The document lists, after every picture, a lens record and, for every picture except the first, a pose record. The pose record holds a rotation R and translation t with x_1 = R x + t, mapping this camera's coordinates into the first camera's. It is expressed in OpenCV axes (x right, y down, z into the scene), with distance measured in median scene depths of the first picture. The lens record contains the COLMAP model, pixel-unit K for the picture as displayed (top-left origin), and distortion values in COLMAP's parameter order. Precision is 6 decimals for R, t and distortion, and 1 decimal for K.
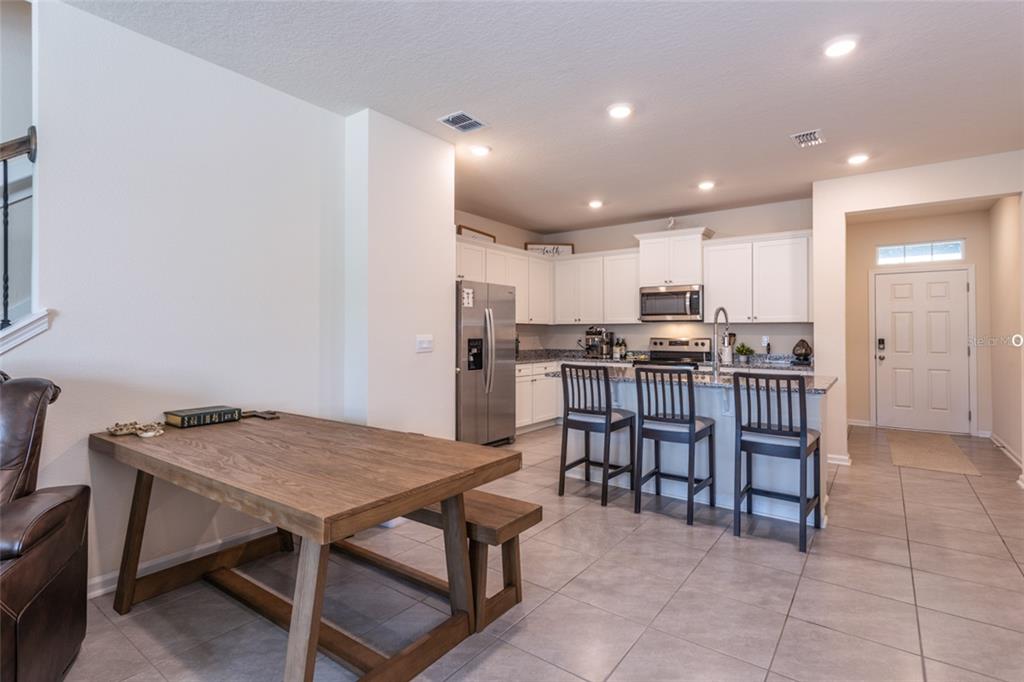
lens RADIAL K [[495.5, 0, 506.8], [0, 495.5, 336.5], [0, 0, 1]] dist [0.002796, 0.000769]
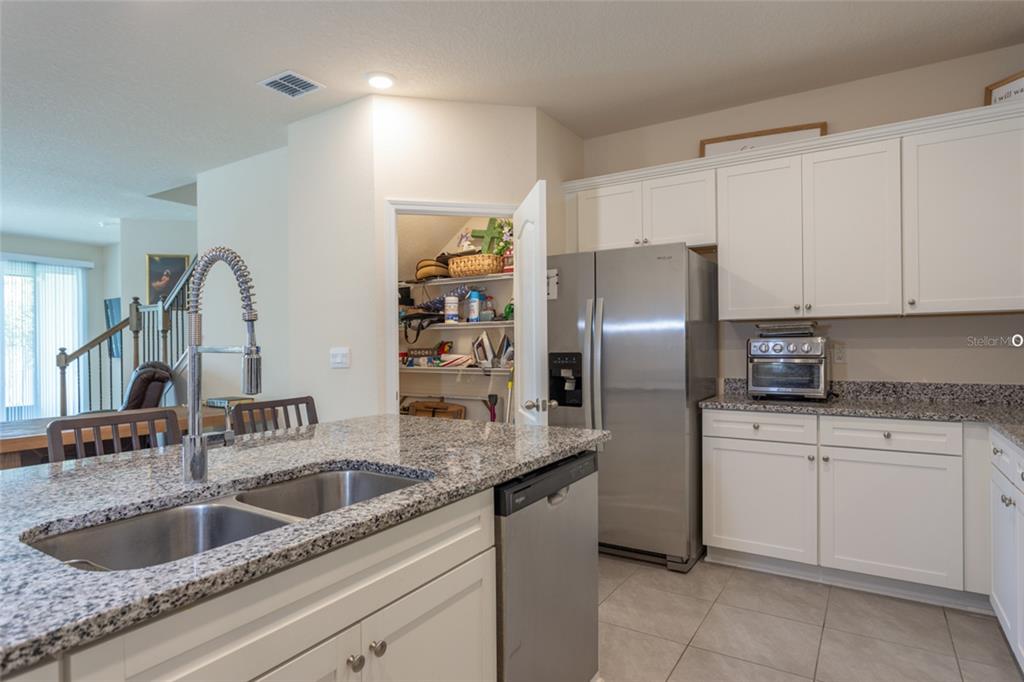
lens RADIAL K [[564.5, 0, 511.9], [0, 564.5, 346.4], [0, 0, 1]] dist [-0.002240, -0.000419]
pose [[0.080733, 0.005995, -0.996718, 0.484220], [0.005720, 0.999963, 0.006478, -0.005899], [0.996719, -0.006224, 0.080696, 0.719033]]
